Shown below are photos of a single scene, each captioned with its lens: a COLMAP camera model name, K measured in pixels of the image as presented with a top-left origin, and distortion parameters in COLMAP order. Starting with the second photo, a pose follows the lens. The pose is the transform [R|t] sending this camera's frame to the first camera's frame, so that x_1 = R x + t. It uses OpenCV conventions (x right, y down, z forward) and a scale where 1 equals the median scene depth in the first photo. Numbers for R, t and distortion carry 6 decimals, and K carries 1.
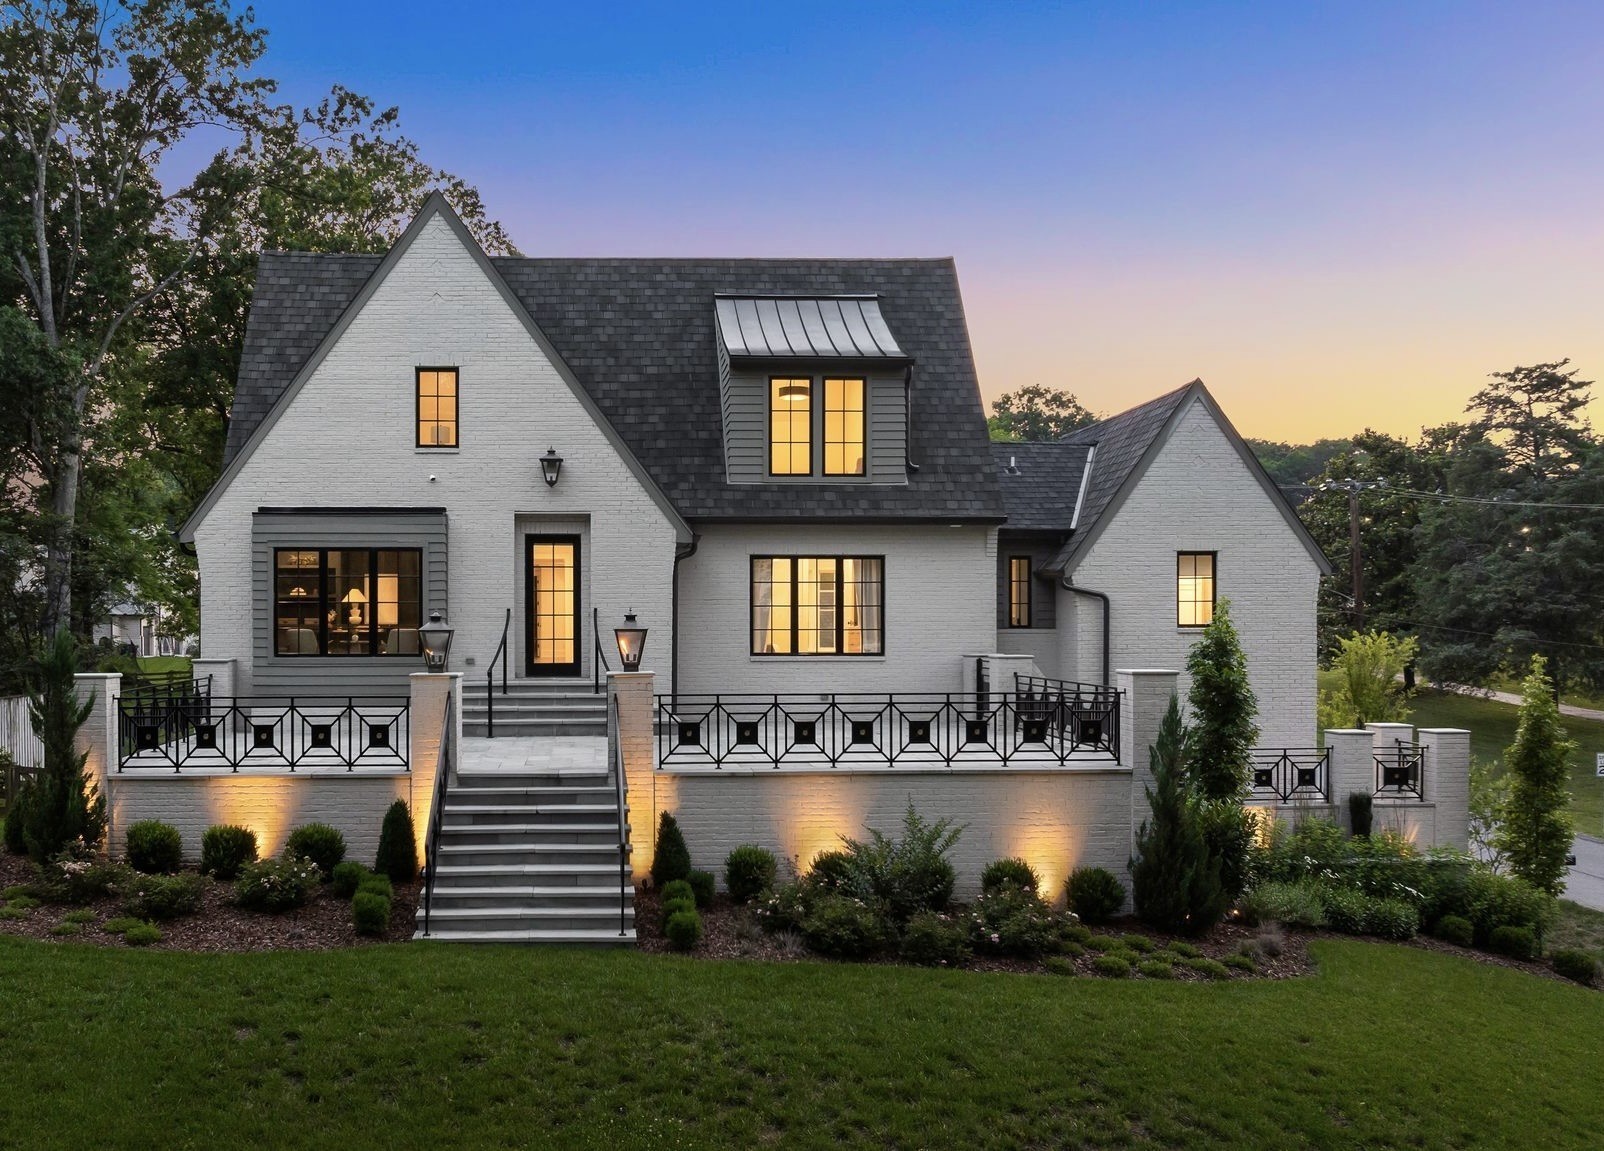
lens RADIAL K [[1540.0, 0, 802.3], [0, 1540.0, 578.2], [0, 0, 1]] dist [-0.009734, 0.000000]
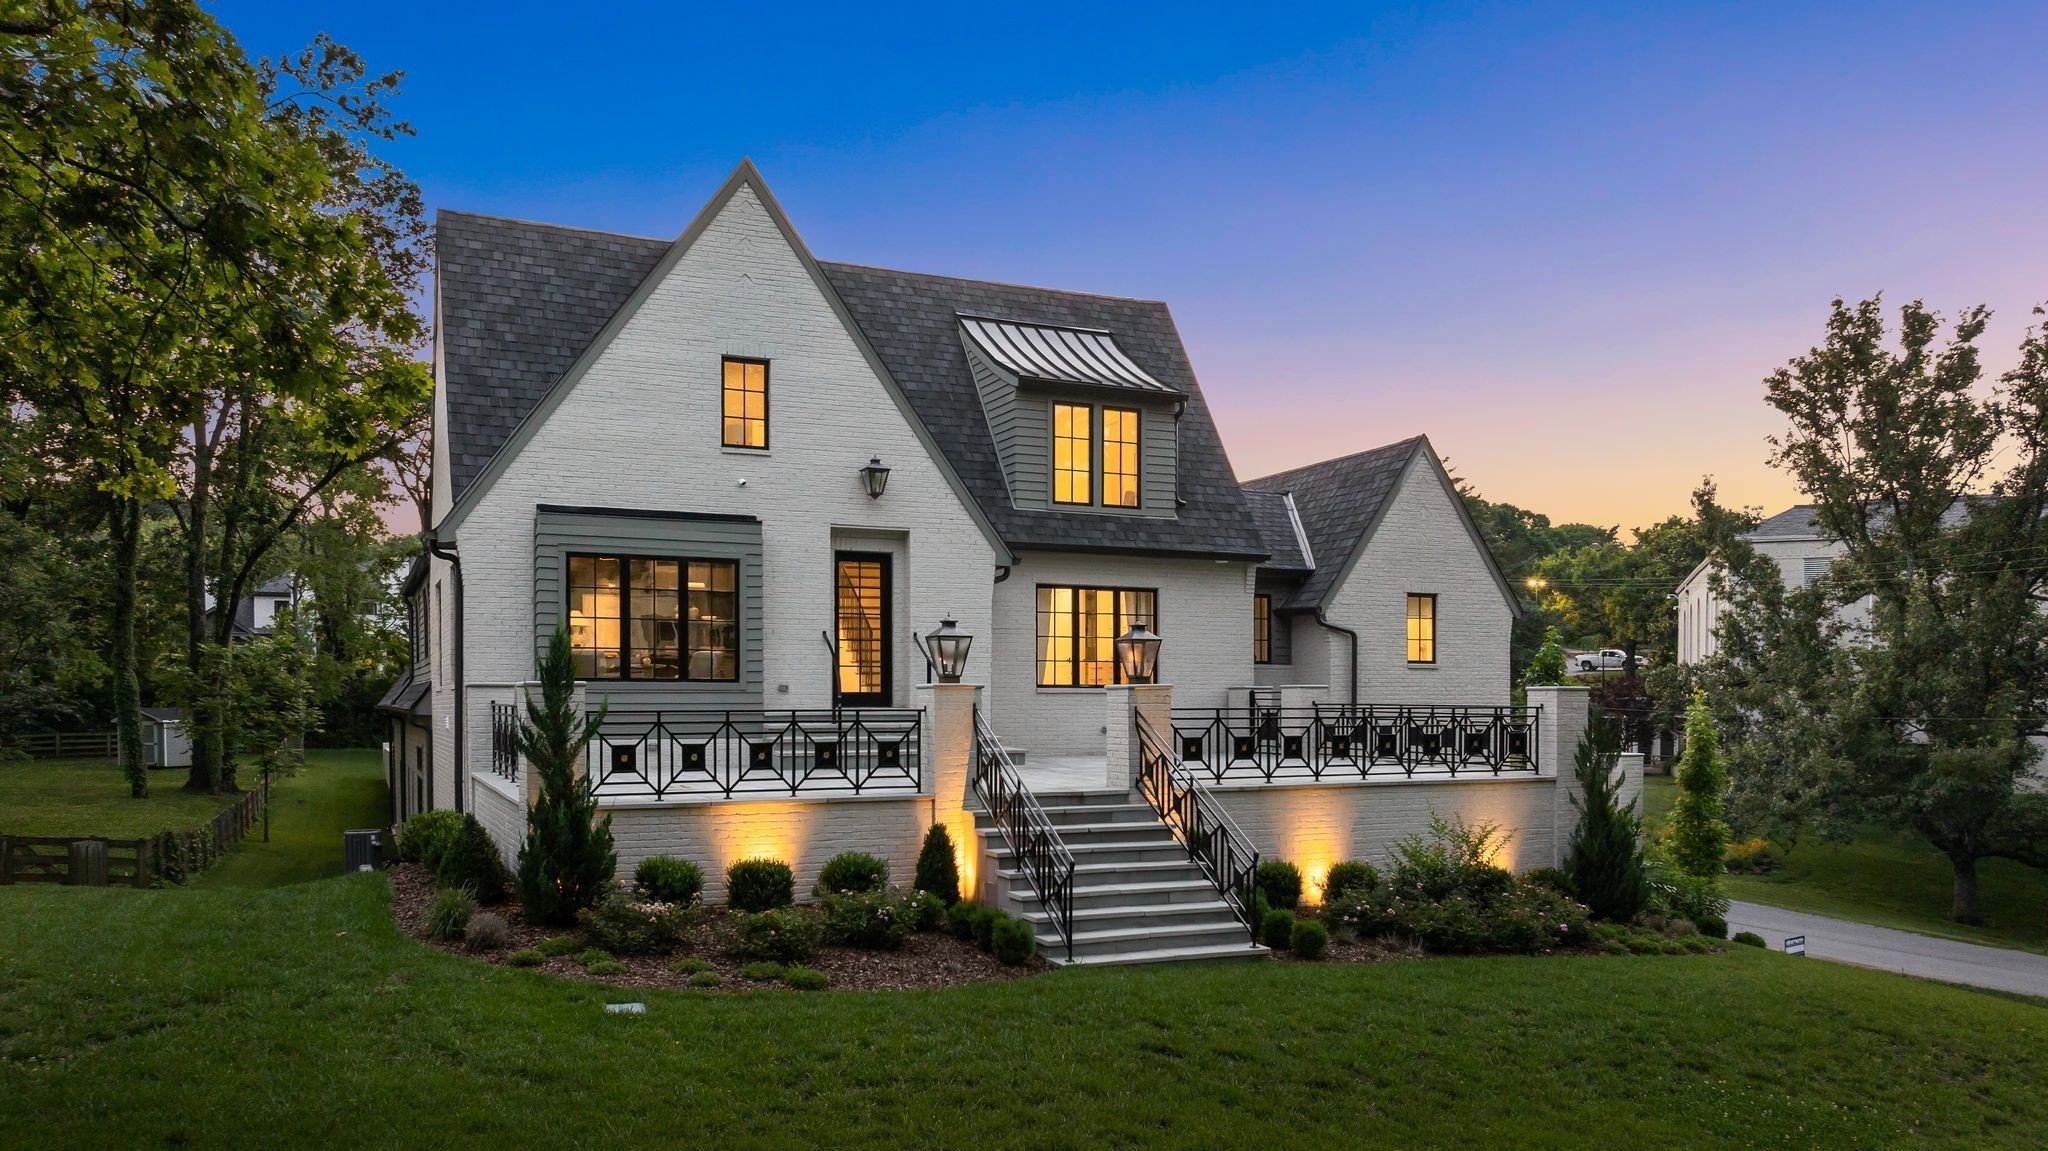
lens RADIAL K [[1498.1, 0, 1025.3], [0, 1498.1, 695.2], [0, 0, 1]] dist [-0.003383, -0.010202]
pose [[0.921802, 0.004907, 0.387629, -0.404472], [-0.011440, 0.999829, 0.014548, 0.041456], [-0.387491, -0.017845, 0.921701, 0.131239]]
